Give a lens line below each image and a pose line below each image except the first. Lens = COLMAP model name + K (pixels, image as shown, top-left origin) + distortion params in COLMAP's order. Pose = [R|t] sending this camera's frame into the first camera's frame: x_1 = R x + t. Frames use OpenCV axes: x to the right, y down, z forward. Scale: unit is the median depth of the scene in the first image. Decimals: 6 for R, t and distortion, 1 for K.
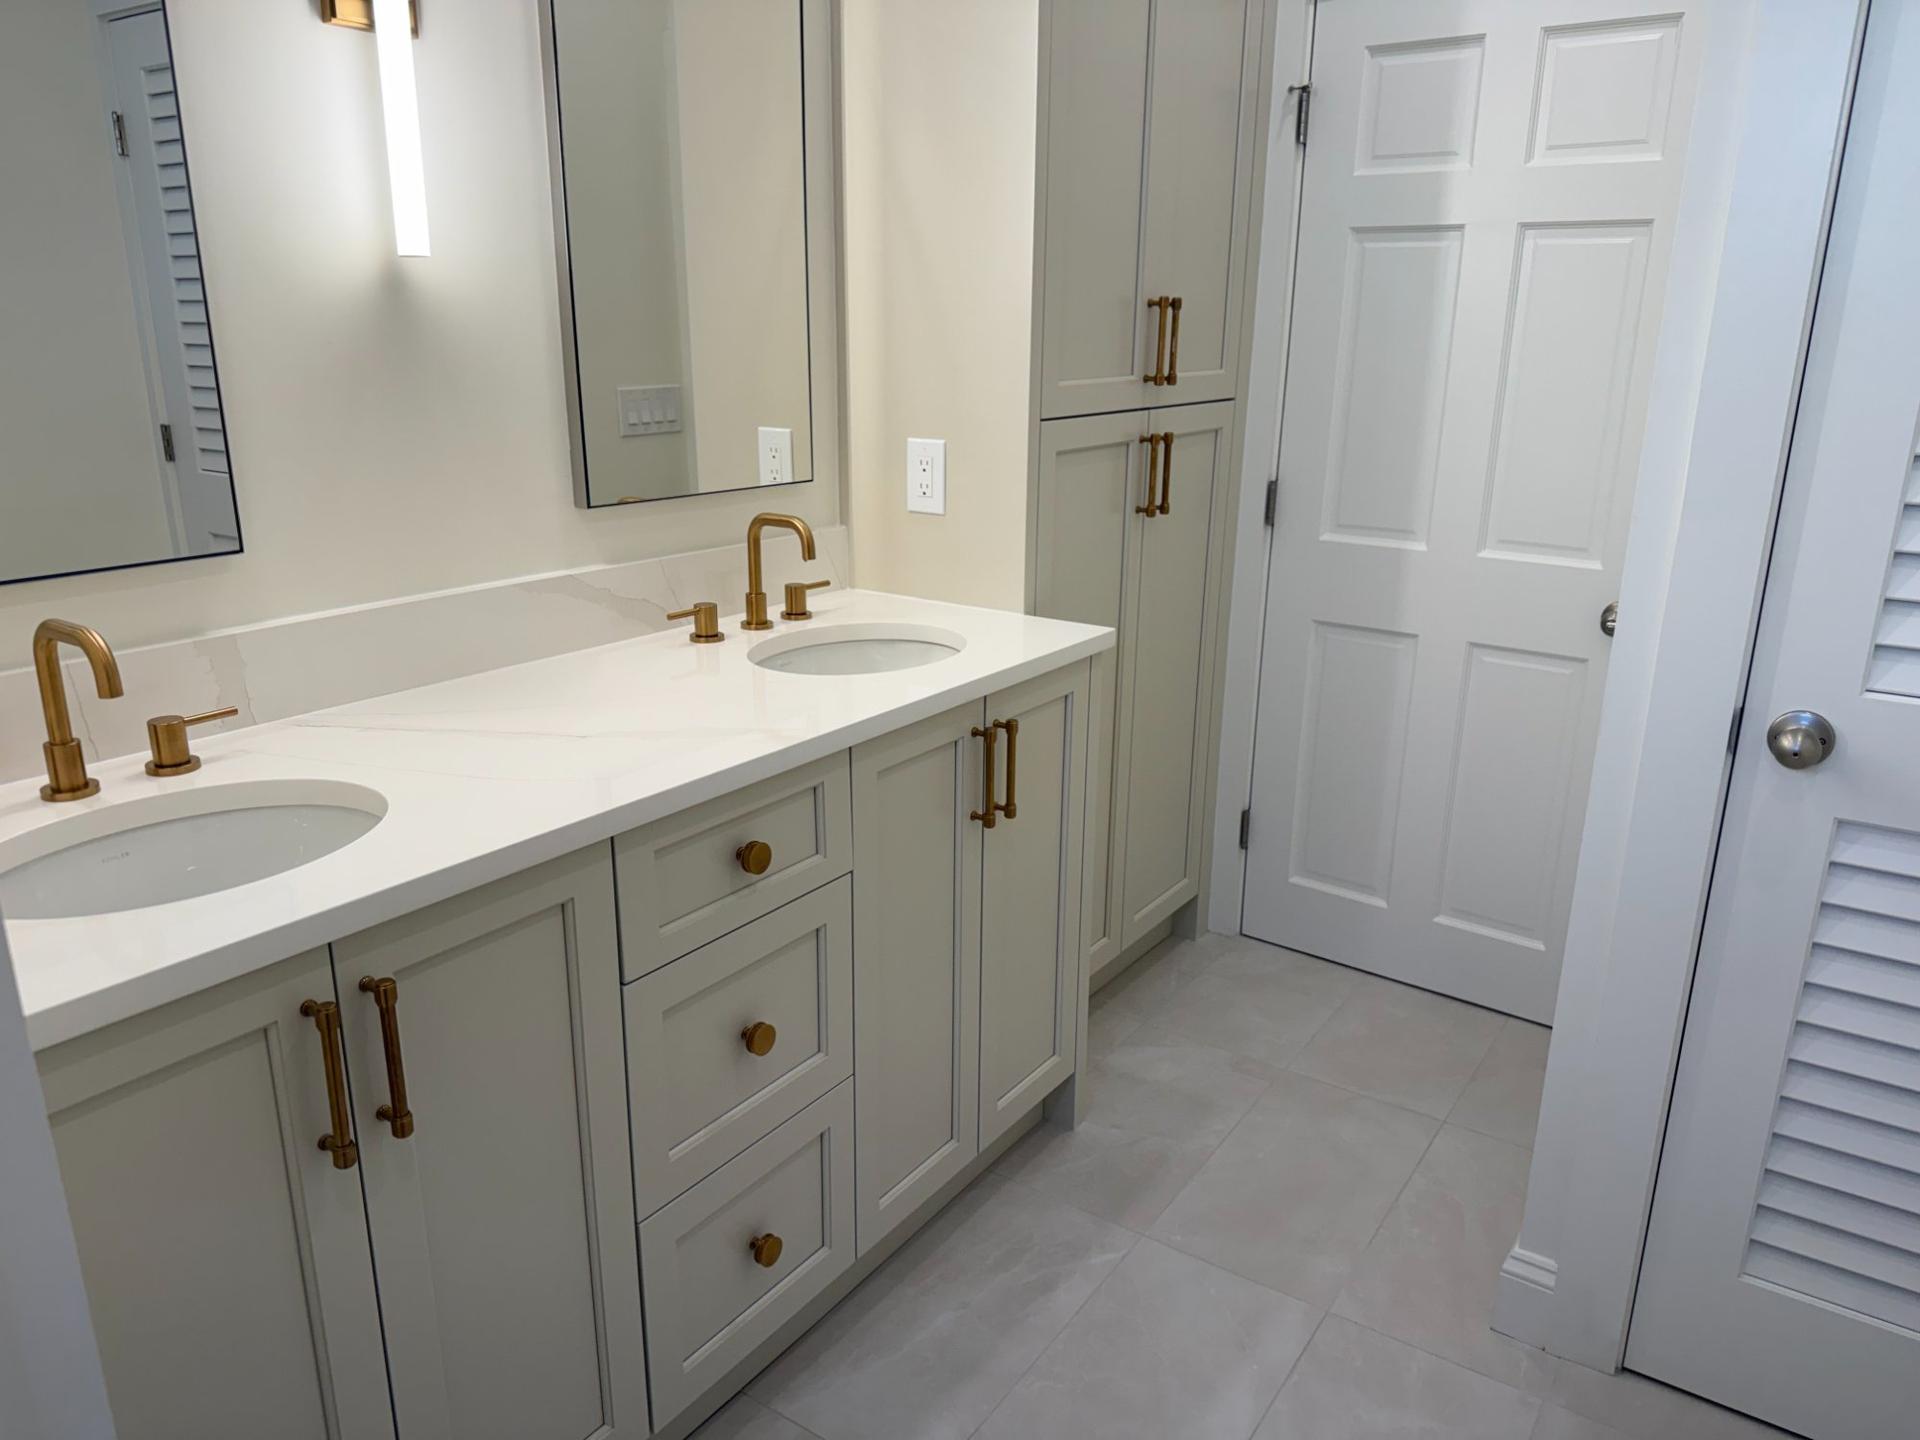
lens RADIAL K [[1347.1, 0, 956.8], [0, 1347.1, 728.4], [0, 0, 1]] dist [0.121395, -0.194533]
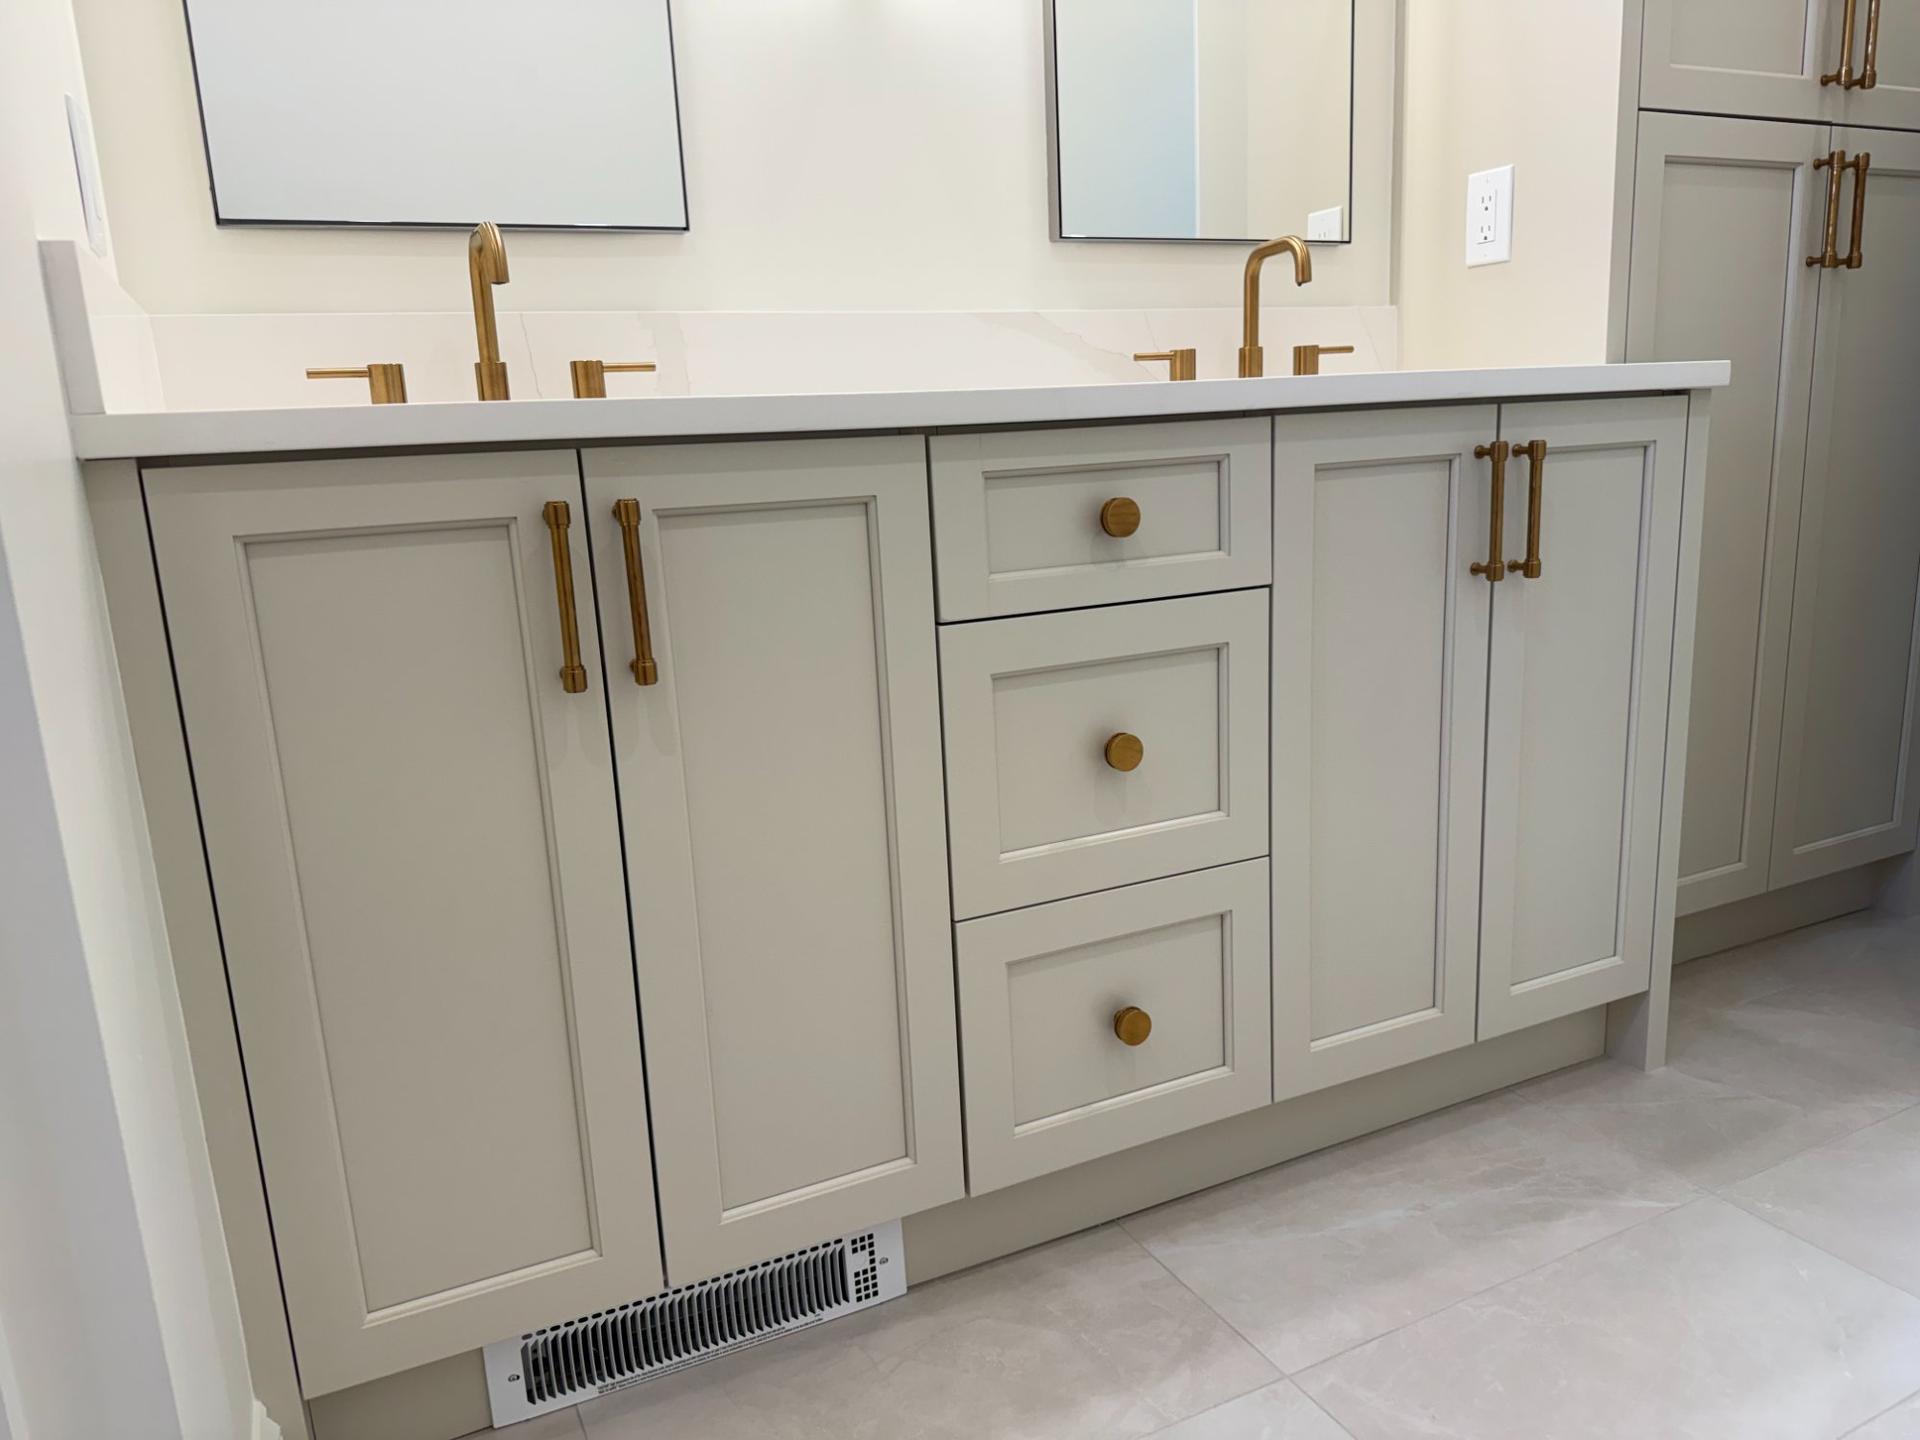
lens RADIAL K [[1351.2, 0, 965.5], [0, 1351.2, 731.7], [0, 0, 1]] dist [0.037988, -0.054079]
pose [[0.869976, 0.058385, -0.489625, 0.121292], [-0.087663, 0.995461, -0.037060, 0.177806], [0.485239, 0.075163, 0.871145, 0.161855]]
